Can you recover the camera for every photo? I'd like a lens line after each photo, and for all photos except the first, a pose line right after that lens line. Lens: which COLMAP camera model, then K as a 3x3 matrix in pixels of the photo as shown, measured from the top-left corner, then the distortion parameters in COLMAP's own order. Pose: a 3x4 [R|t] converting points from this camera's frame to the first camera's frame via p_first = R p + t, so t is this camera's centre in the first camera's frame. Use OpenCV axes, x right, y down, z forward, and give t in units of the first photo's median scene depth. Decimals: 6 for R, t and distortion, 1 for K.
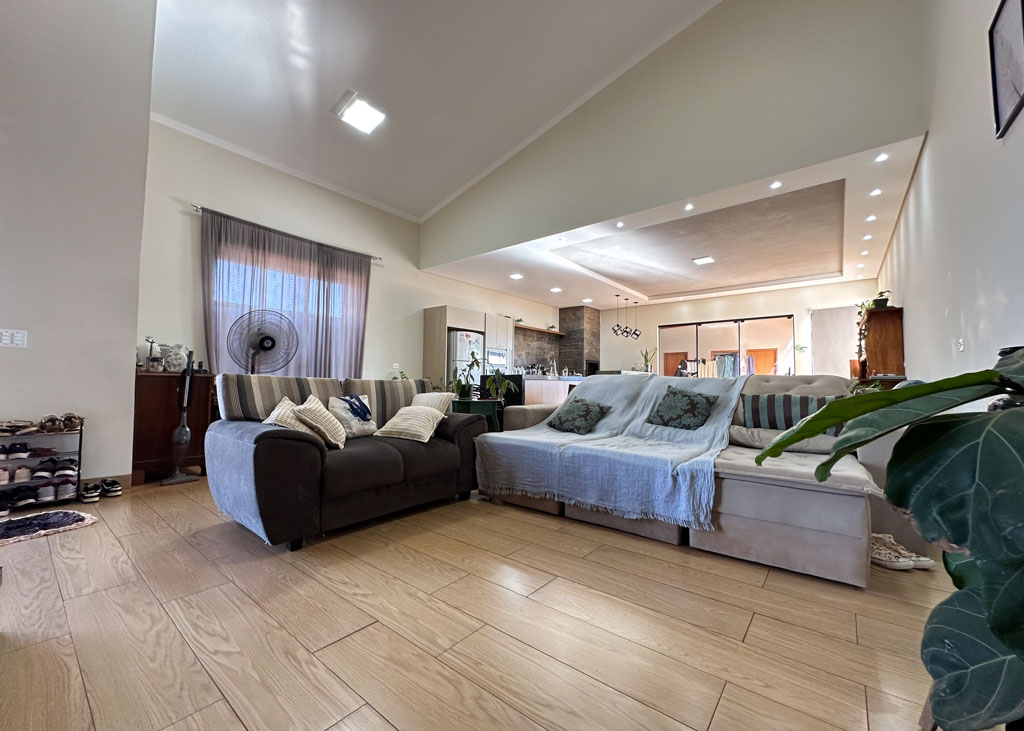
lens RADIAL K [[409.3, 0, 505.1], [0, 409.3, 365.6], [0, 0, 1]] dist [0.000191, -0.000012]
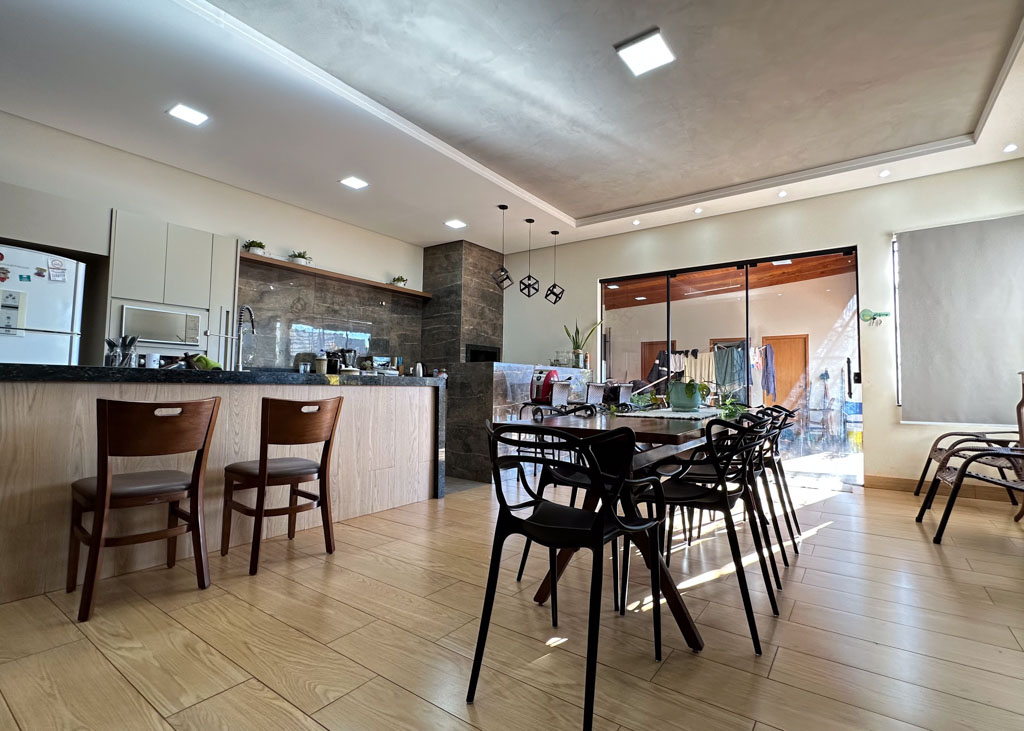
lens RADIAL K [[472.0, 0, 531.7], [0, 472.0, 356.2], [0, 0, 1]] dist [-0.001687, 0.000337]
pose [[0.997190, 0.009971, 0.074244, 0.246391], [-0.008549, 0.999774, -0.019441, 0.012902], [-0.074421, 0.018751, 0.997051, 0.410226]]
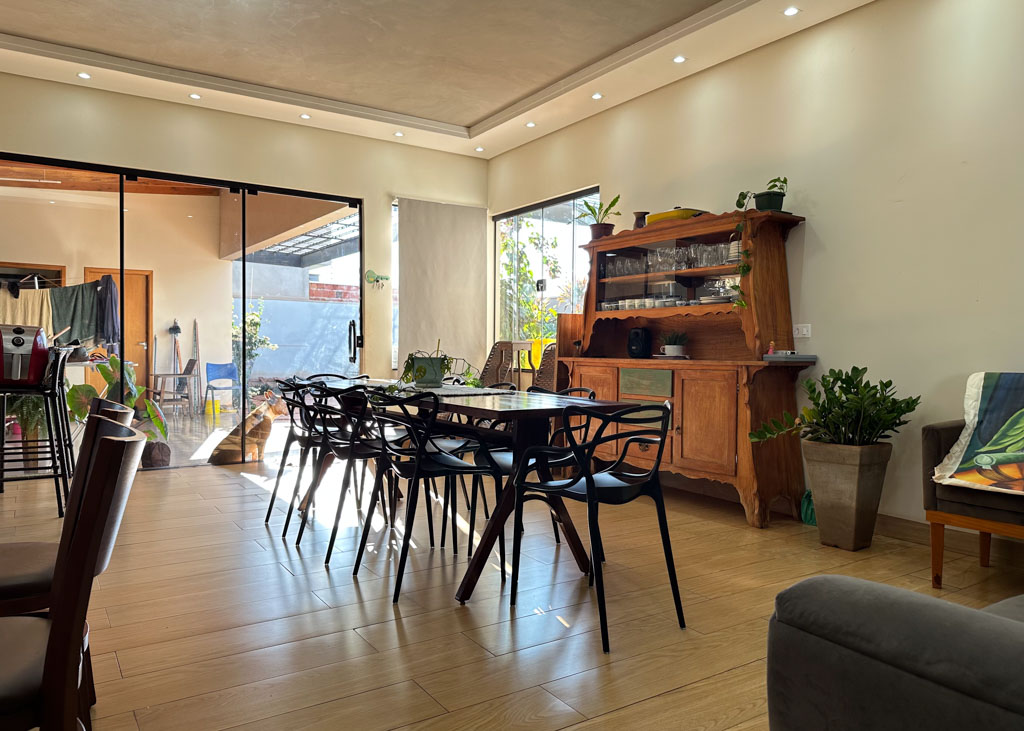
lens RADIAL K [[716.3, 0, 509.0], [0, 716.3, 364.4], [0, 0, 1]] dist [-0.014578, -0.007068]
pose [[0.308564, -0.023531, 0.950912, 0.021238], [-0.055452, 0.997549, 0.042679, 0.007543], [-0.949586, -0.065899, 0.306503, 0.507880]]
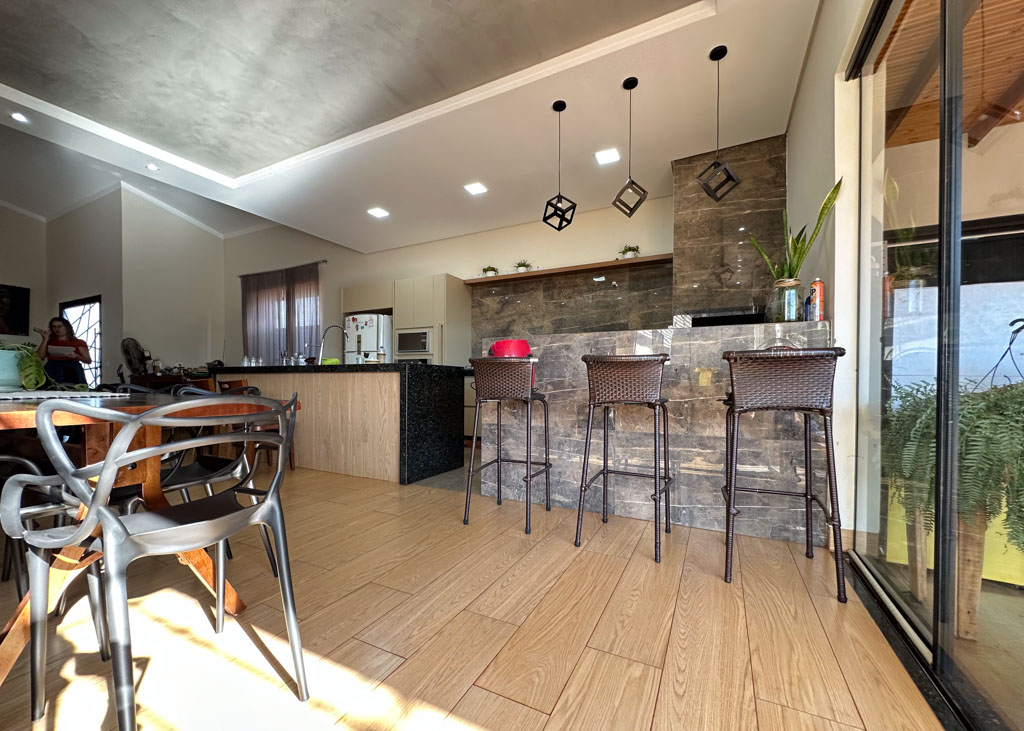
lens RADIAL K [[409.3, 0, 519.8], [0, 409.3, 383.0], [0, 0, 1]] dist [0.000191, -0.000012]
pose [[0.221284, -0.001649, -0.975208, 0.535262], [0.045842, 0.998911, 0.008713, 0.040336], [0.974131, -0.046633, 0.221119, 0.811889]]
